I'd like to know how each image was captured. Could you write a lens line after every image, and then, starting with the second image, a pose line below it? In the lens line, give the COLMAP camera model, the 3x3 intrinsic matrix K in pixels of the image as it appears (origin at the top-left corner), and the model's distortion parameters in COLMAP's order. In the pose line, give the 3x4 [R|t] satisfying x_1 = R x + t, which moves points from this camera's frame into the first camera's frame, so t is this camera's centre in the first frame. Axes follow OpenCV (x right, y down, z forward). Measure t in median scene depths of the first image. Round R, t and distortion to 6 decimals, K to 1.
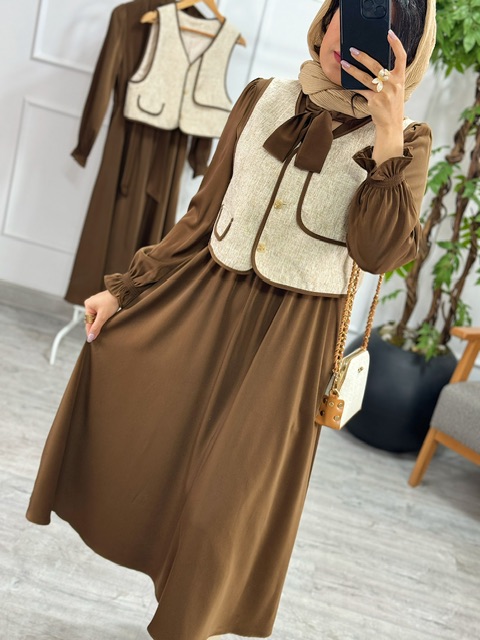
lens RADIAL K [[928.2, 0, 239.5], [0, 928.2, 308.2], [0, 0, 1]] dist [0.223070, -0.598799]
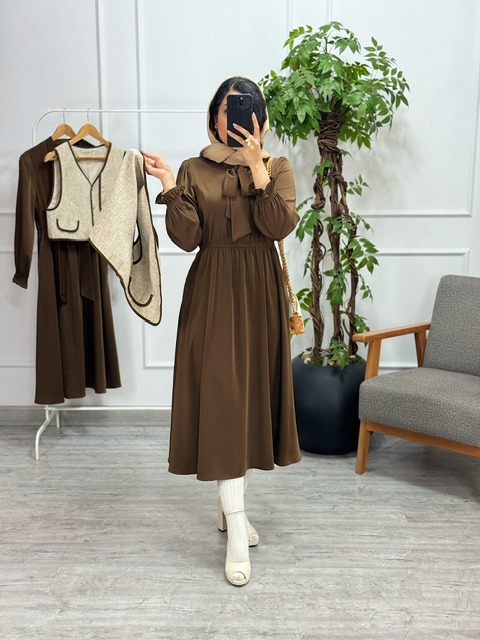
lens RADIAL K [[925.9, 0, 237.7], [0, 925.9, 313.6], [0, 0, 1]] dist [0.246589, -0.616817]
pose [[0.963577, -0.256168, 0.076796, -0.005383], [0.262764, 0.960299, -0.093705, 0.065329], [-0.049743, 0.110471, 0.992634, -0.198965]]
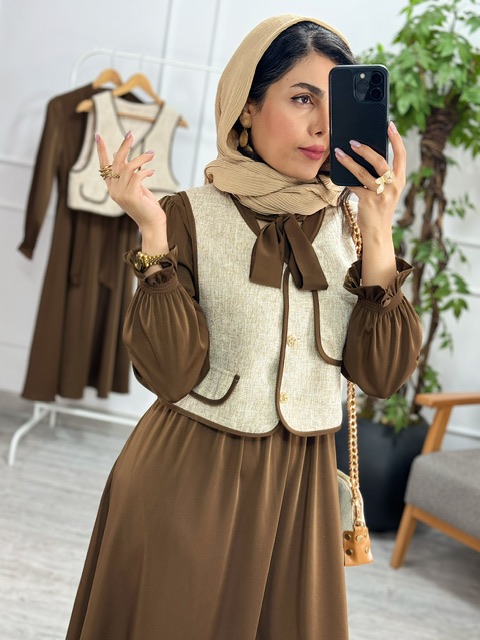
lens RADIAL K [[925.9, 0, 237.7], [0, 925.9, 313.6], [0, 0, 1]] dist [0.246589, -0.616817]
pose [[0.996909, -0.075489, -0.021778, 0.068265], [0.073343, 0.993542, -0.086569, 0.006296], [0.028172, 0.084704, 0.996008, 0.035085]]
